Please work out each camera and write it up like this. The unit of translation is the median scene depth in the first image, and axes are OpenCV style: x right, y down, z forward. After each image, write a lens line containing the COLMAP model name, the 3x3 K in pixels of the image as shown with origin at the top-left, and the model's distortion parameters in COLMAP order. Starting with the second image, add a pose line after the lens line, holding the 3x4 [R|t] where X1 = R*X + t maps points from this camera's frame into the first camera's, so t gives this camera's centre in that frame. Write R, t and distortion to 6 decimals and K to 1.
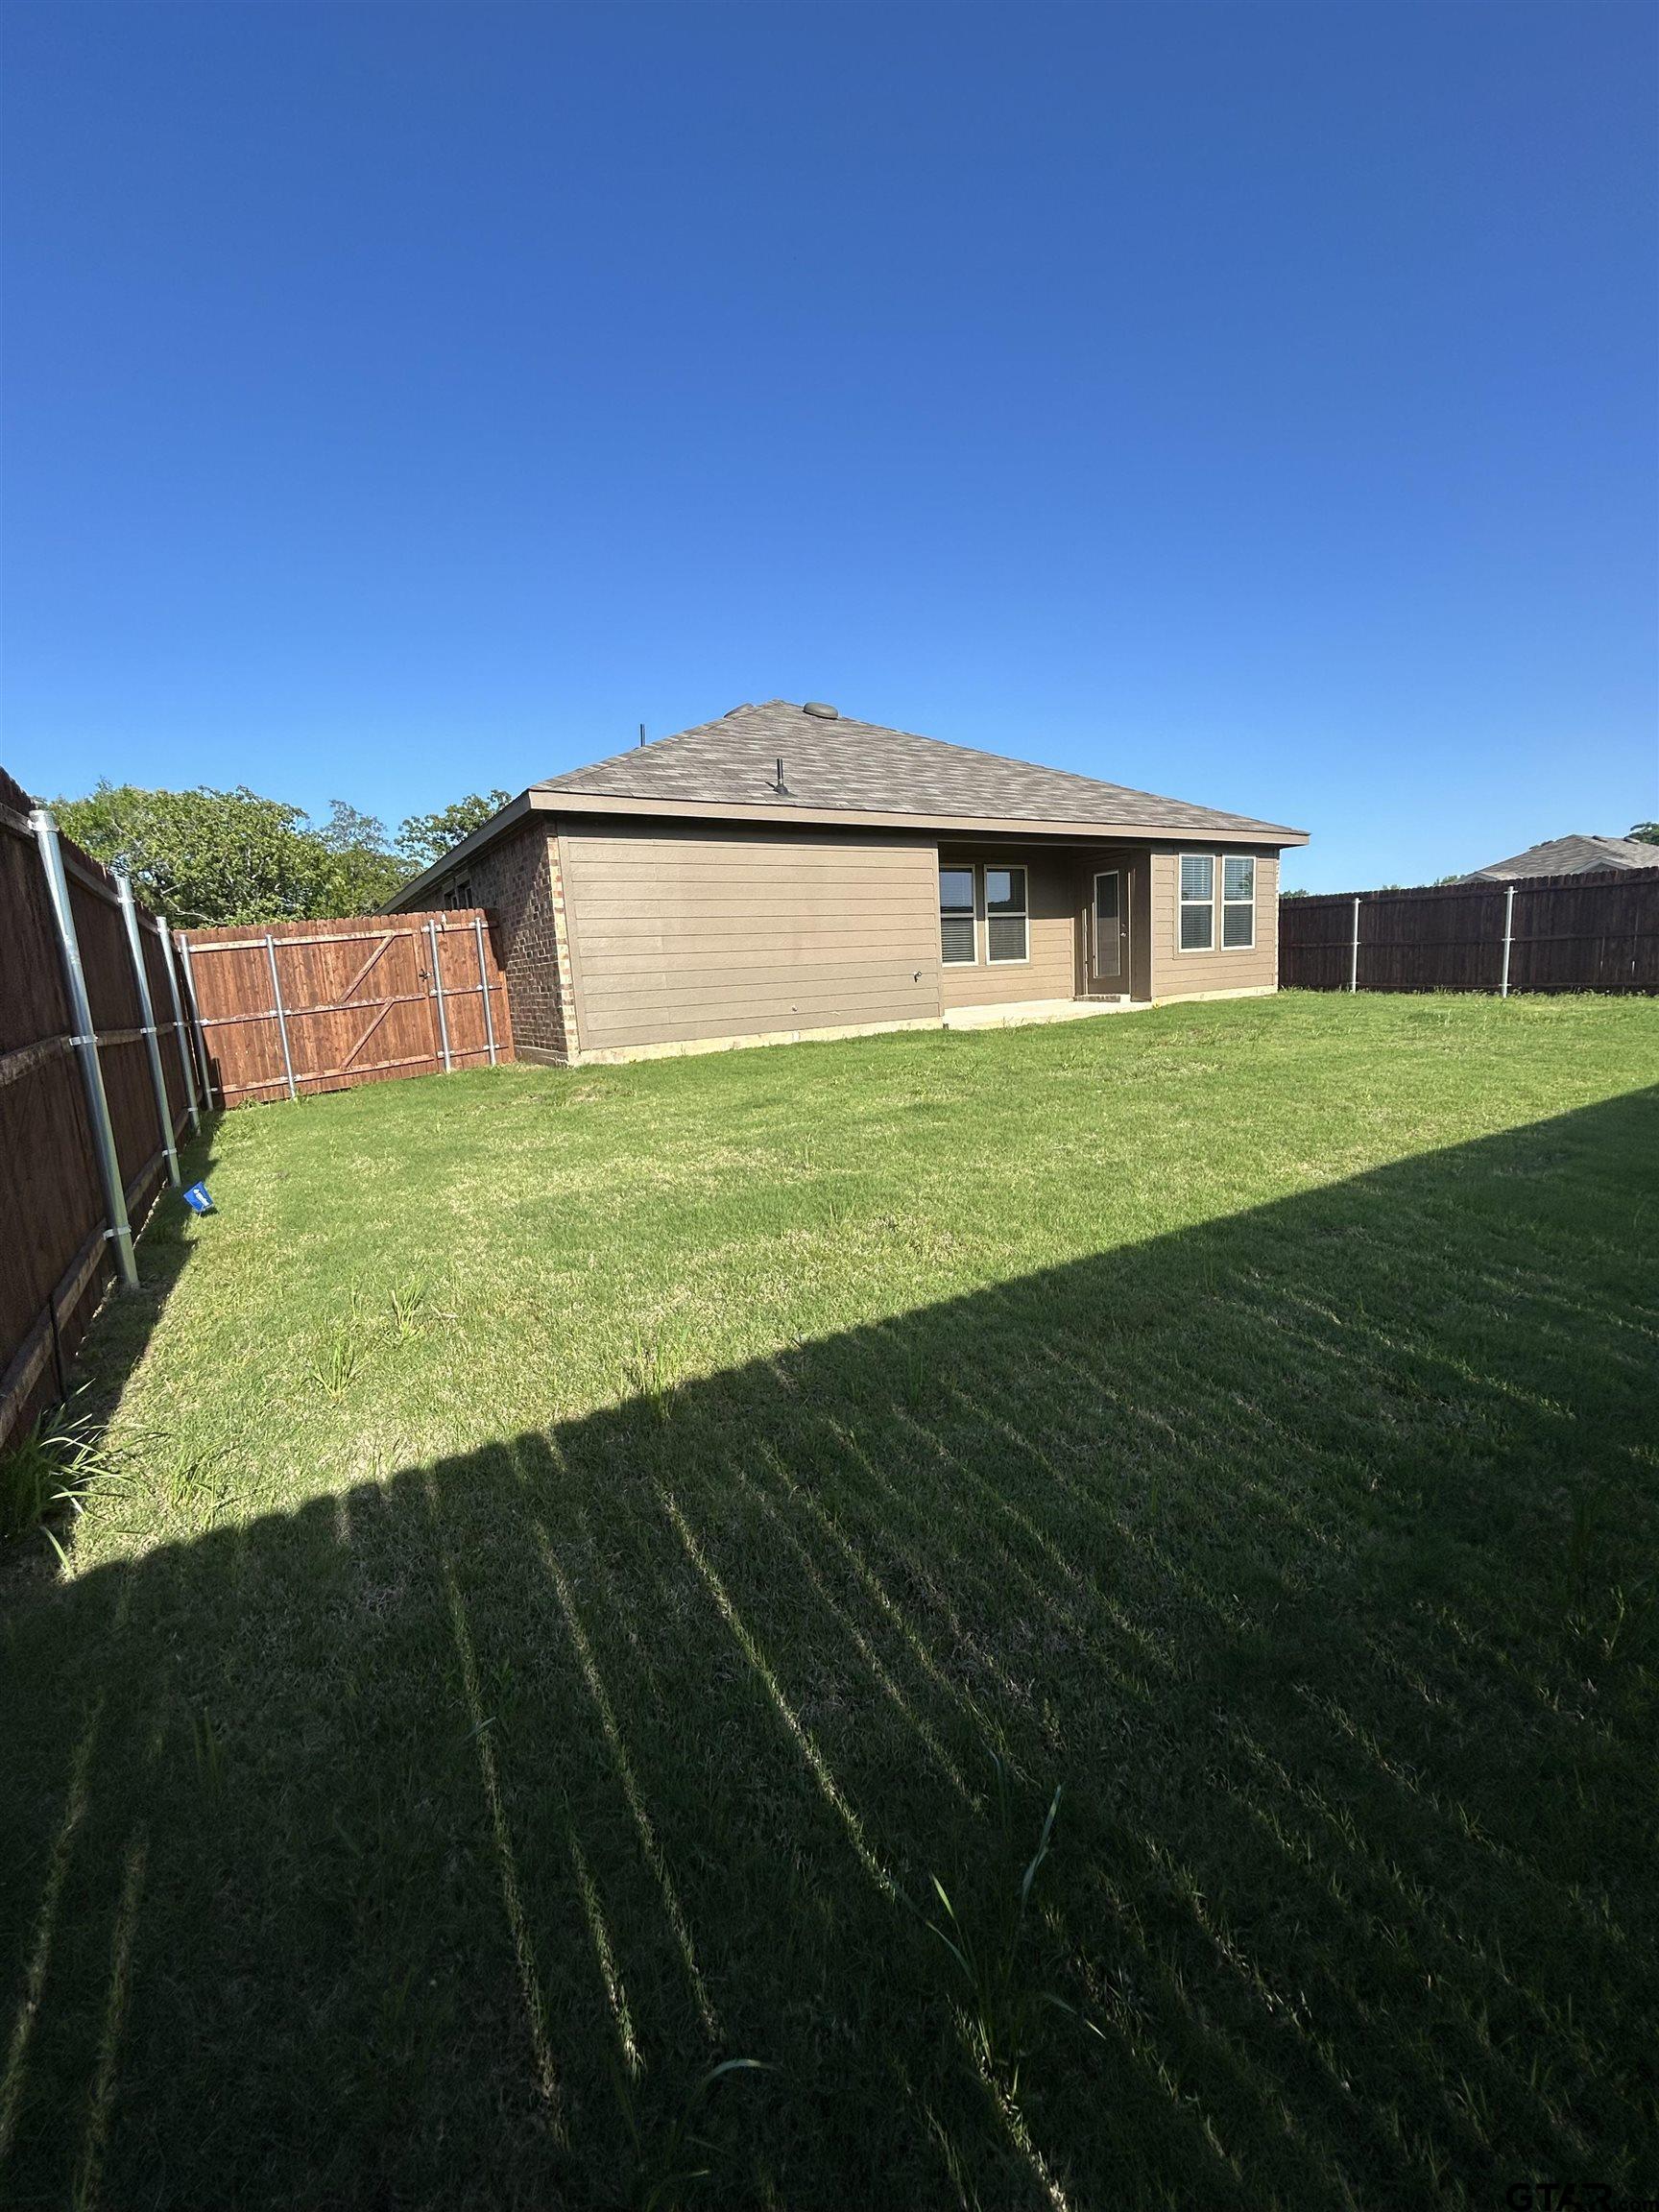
lens RADIAL K [[895.6, 0, 841.7], [0, 895.6, 1108.3], [0, 0, 1]] dist [-0.000311, 0.000245]
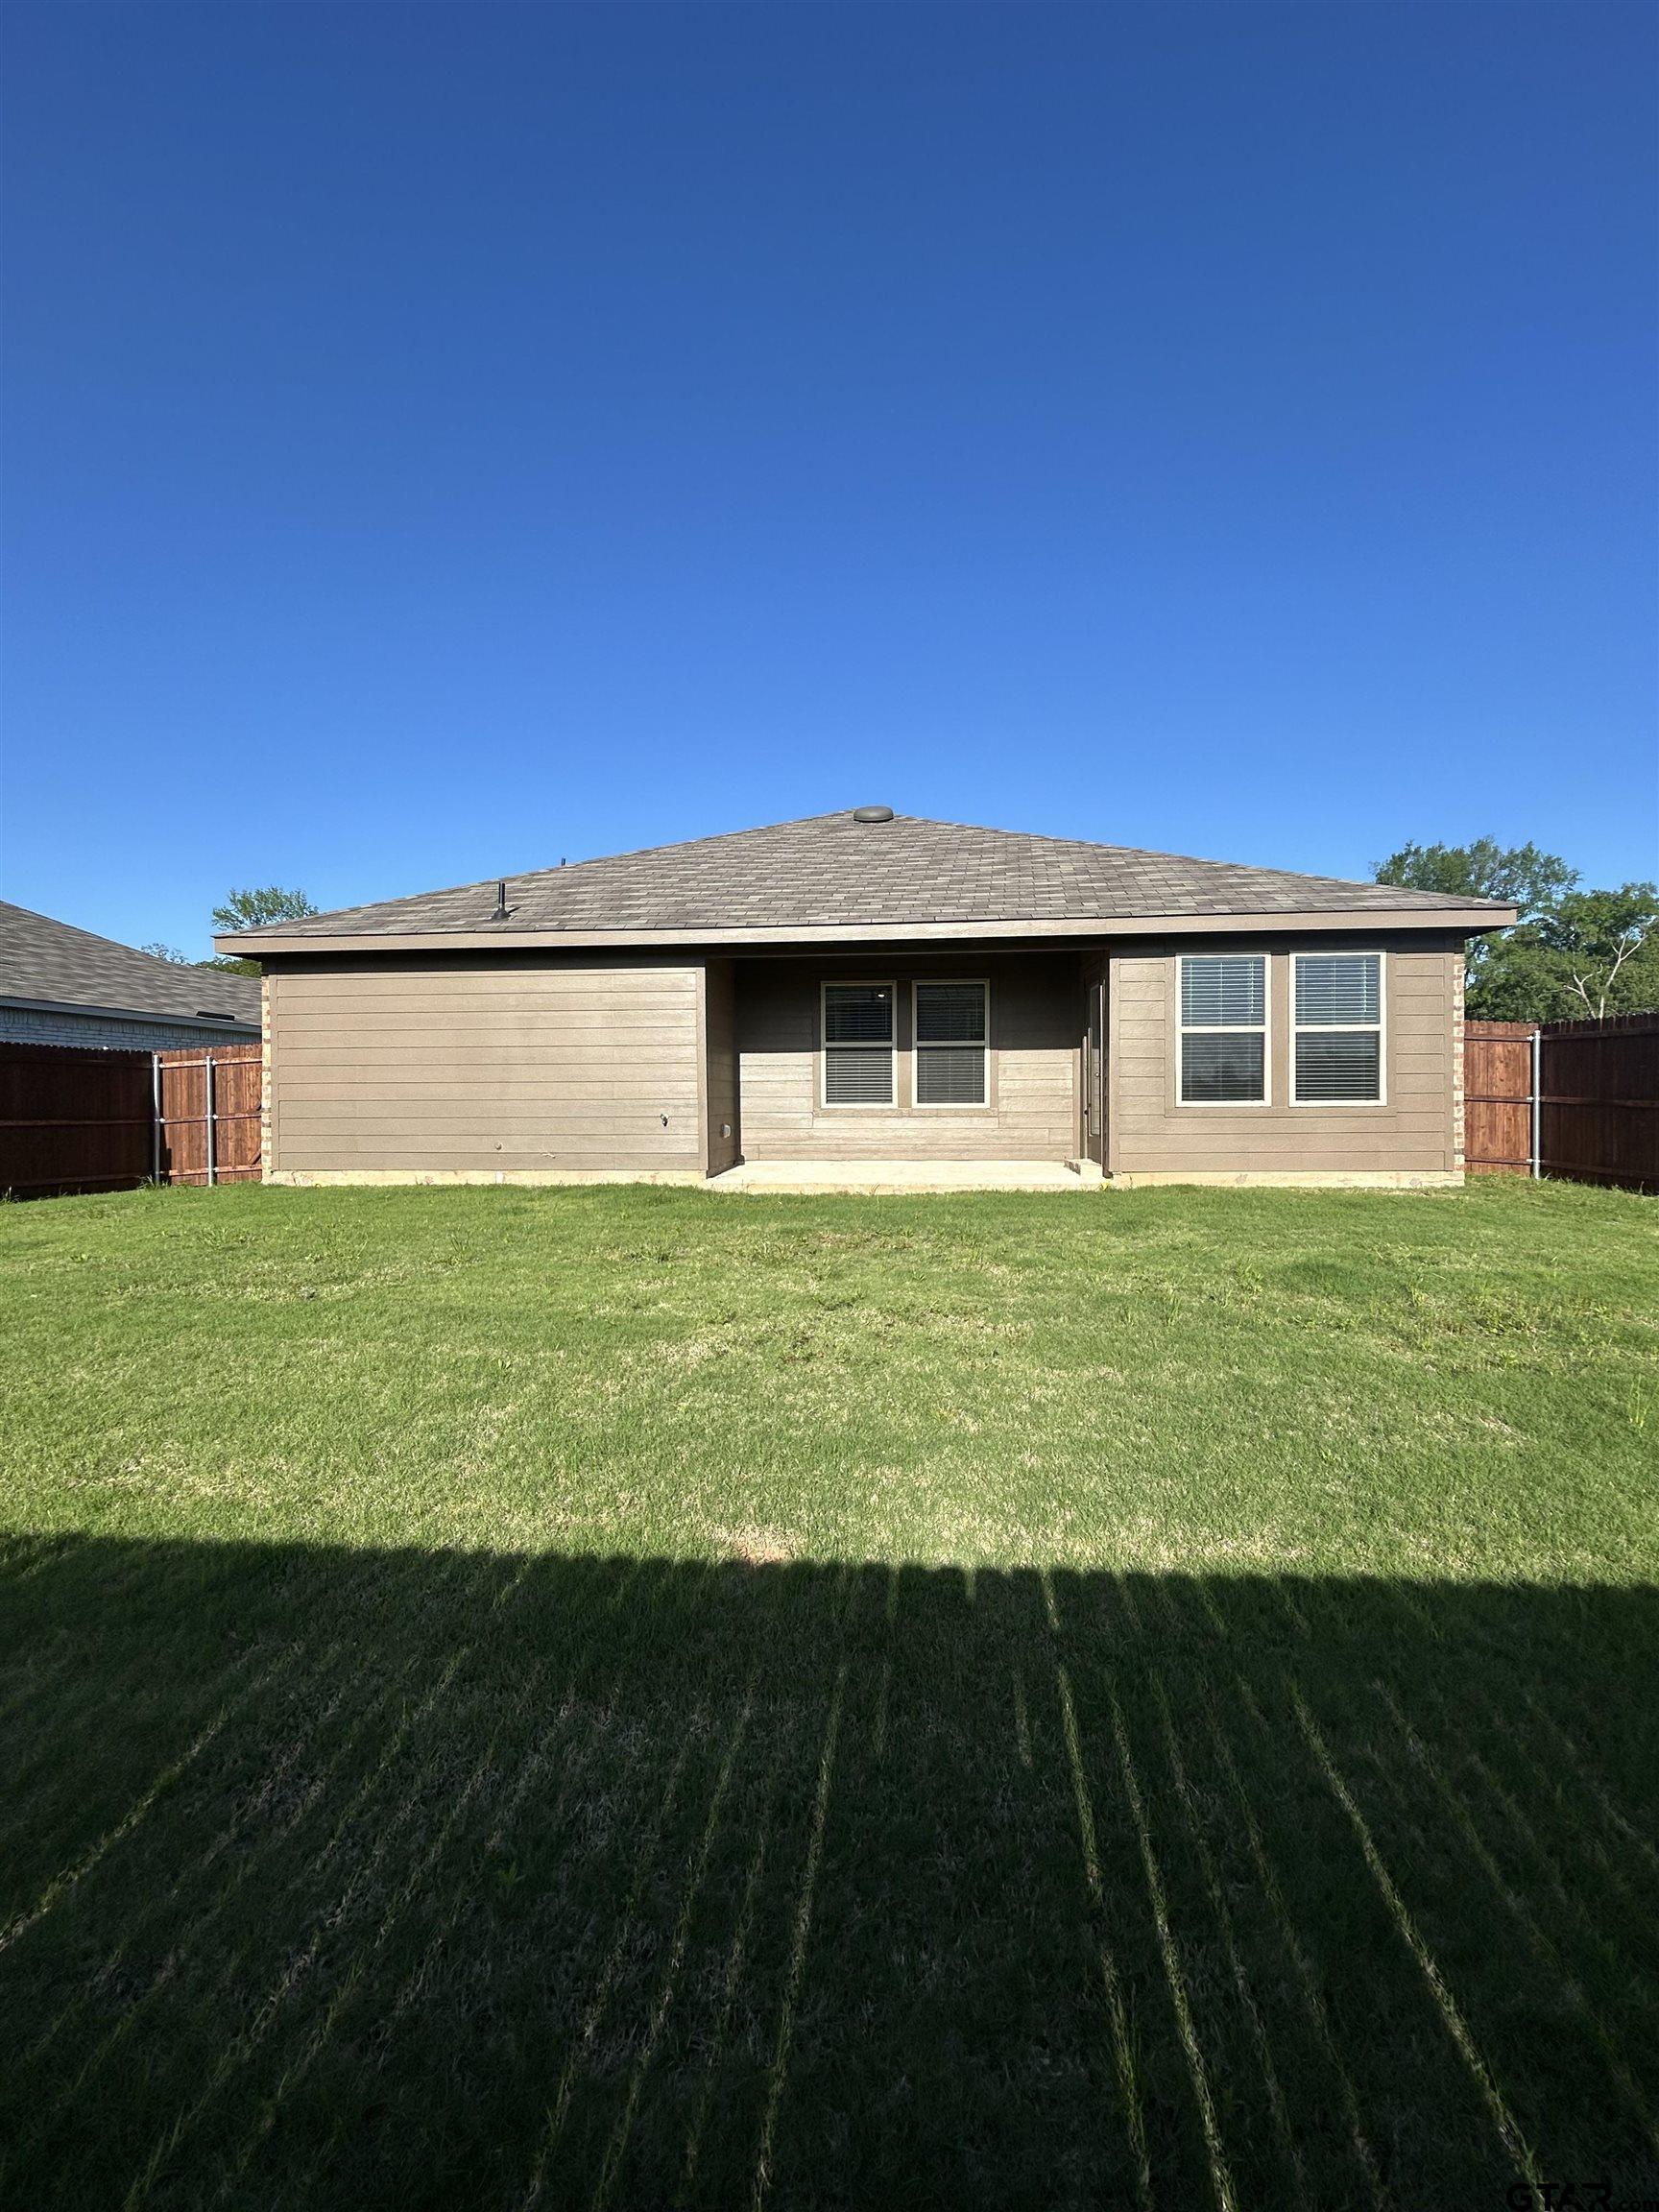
lens RADIAL K [[895.6, 0, 832.4], [0, 895.6, 1102.4], [0, 0, 1]] dist [-0.000311, 0.000245]
pose [[0.792609, 0.052917, -0.607430, 0.571799], [-0.130141, 0.987952, -0.083749, -0.092730], [0.595680, 0.145432, 0.789946, 0.357415]]
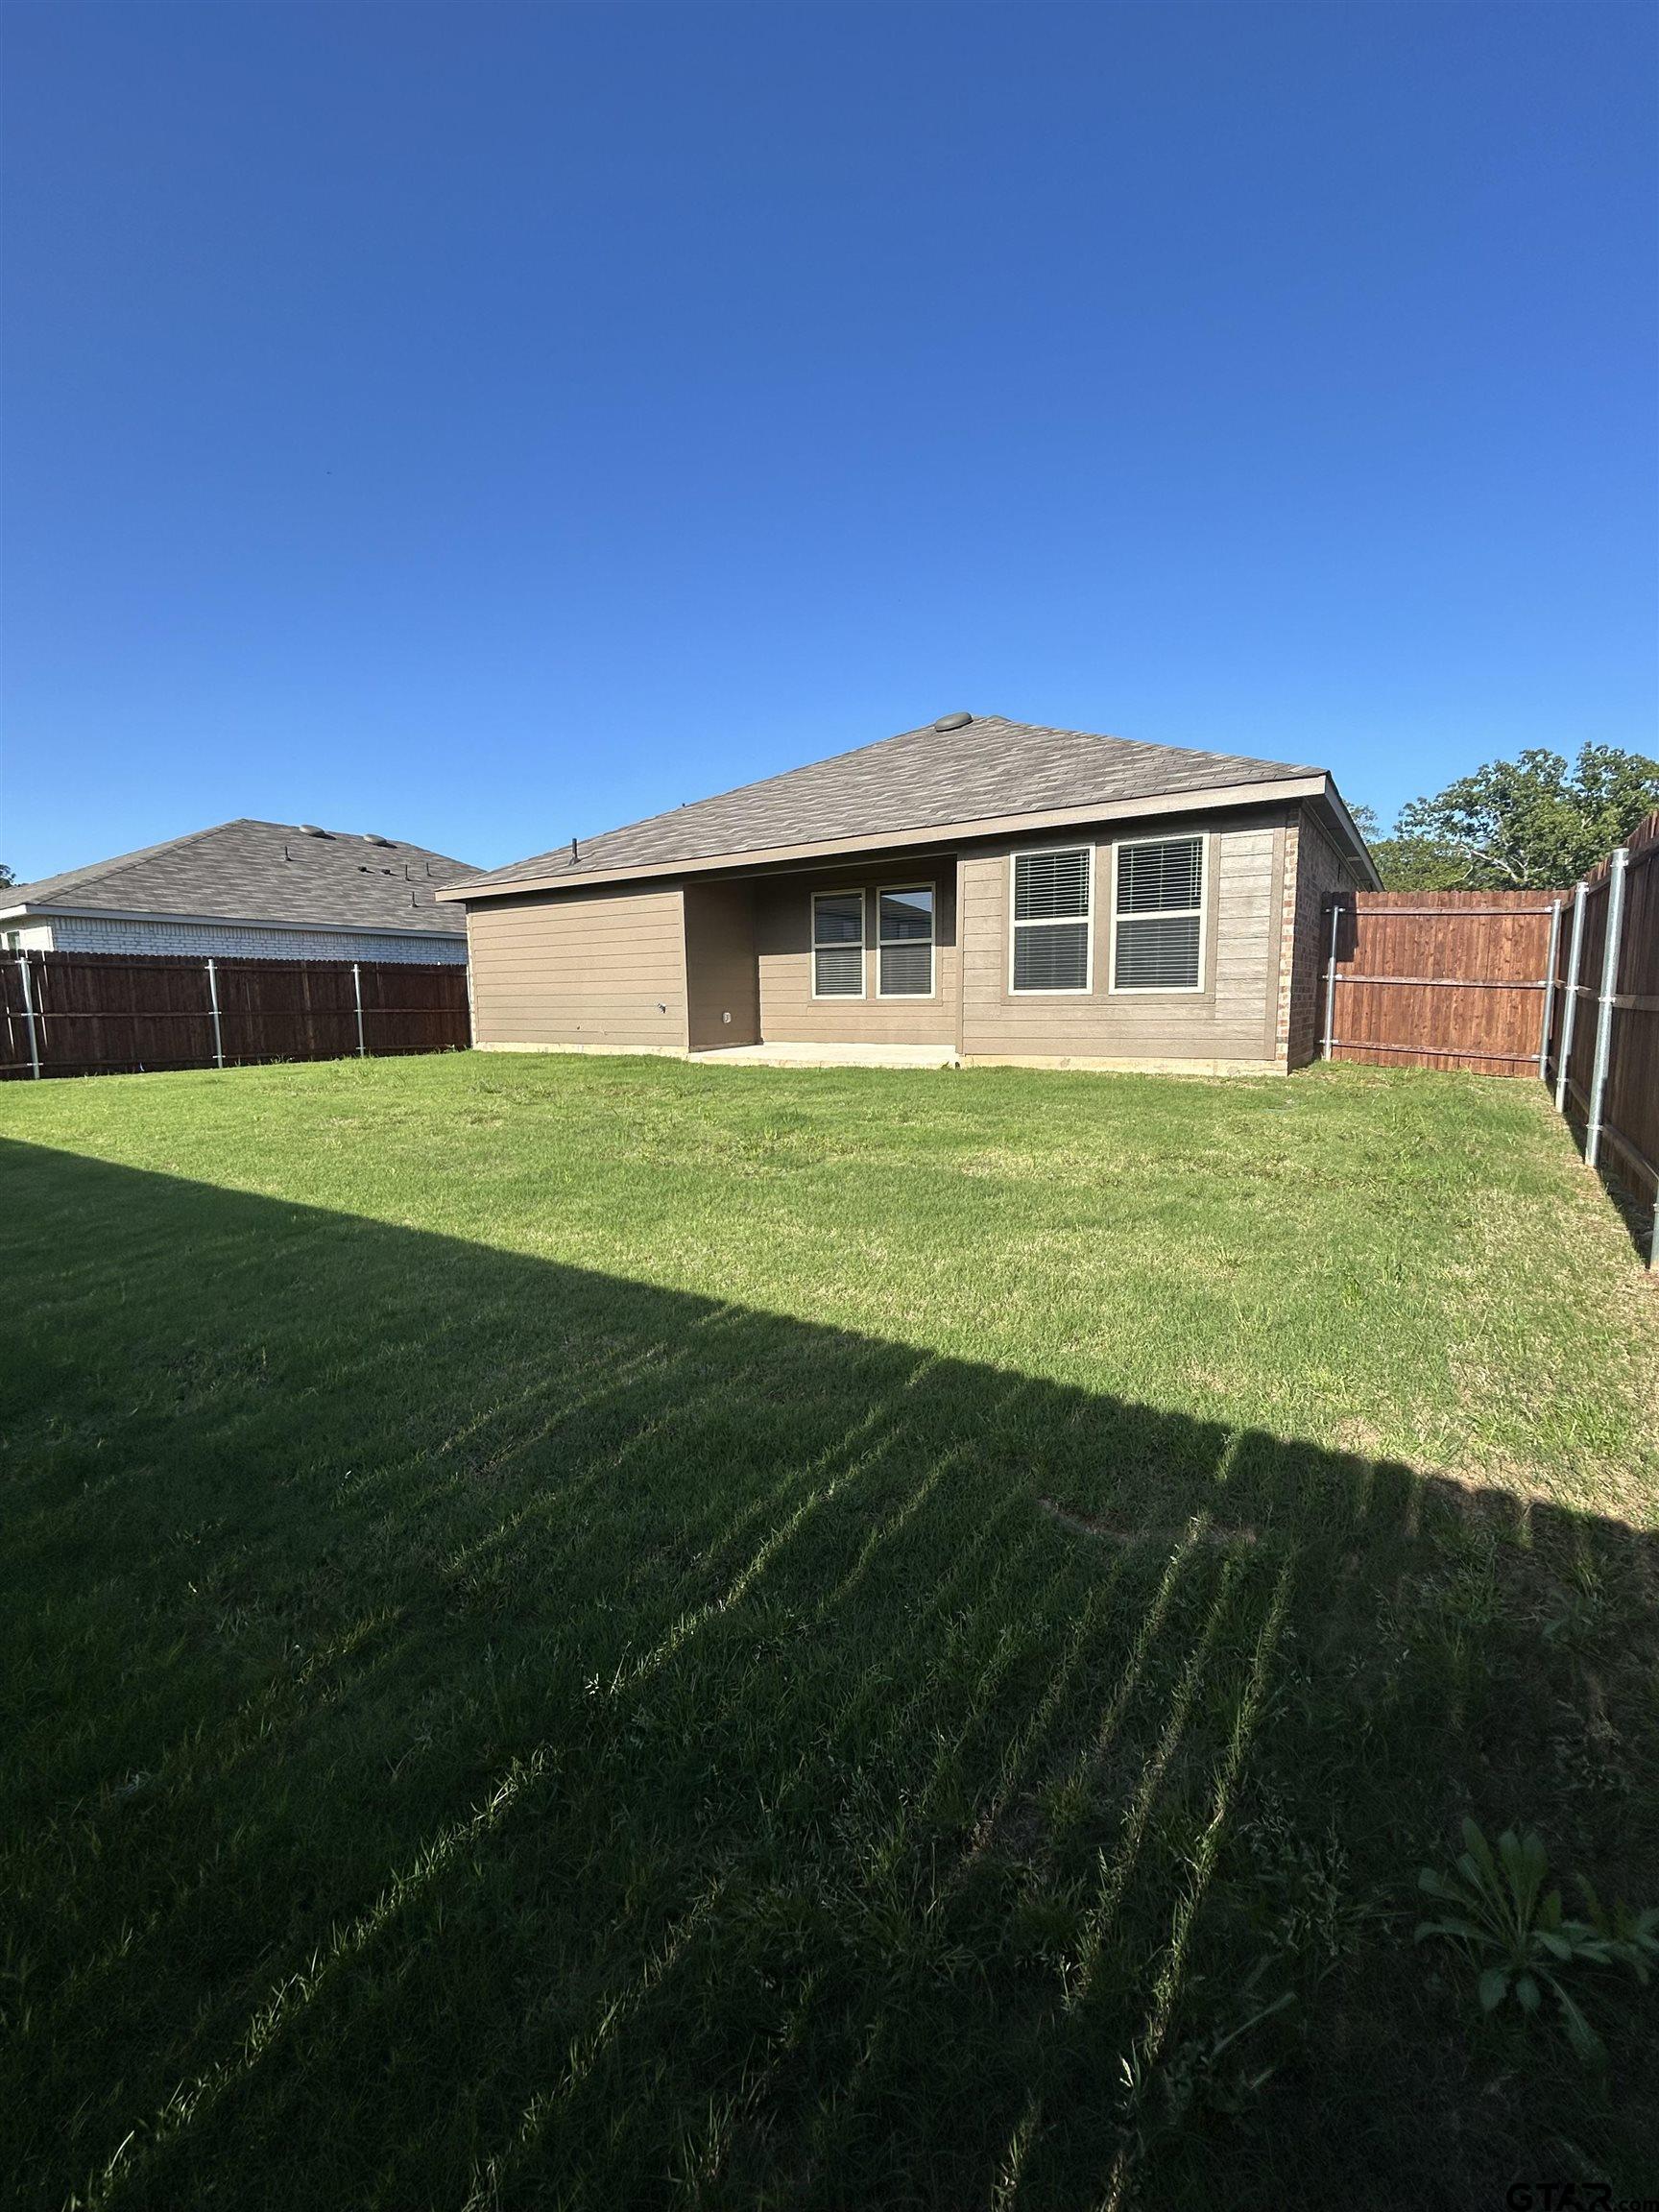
lens RADIAL K [[895.6, 0, 829.0], [0, 895.6, 1114.2], [0, 0, 1]] dist [-0.000311, 0.000245]
pose [[0.399116, 0.166010, -0.901747, 0.968145], [-0.148225, 0.982219, 0.115220, -0.143511], [0.904840, 0.087676, 0.416626, 0.596664]]
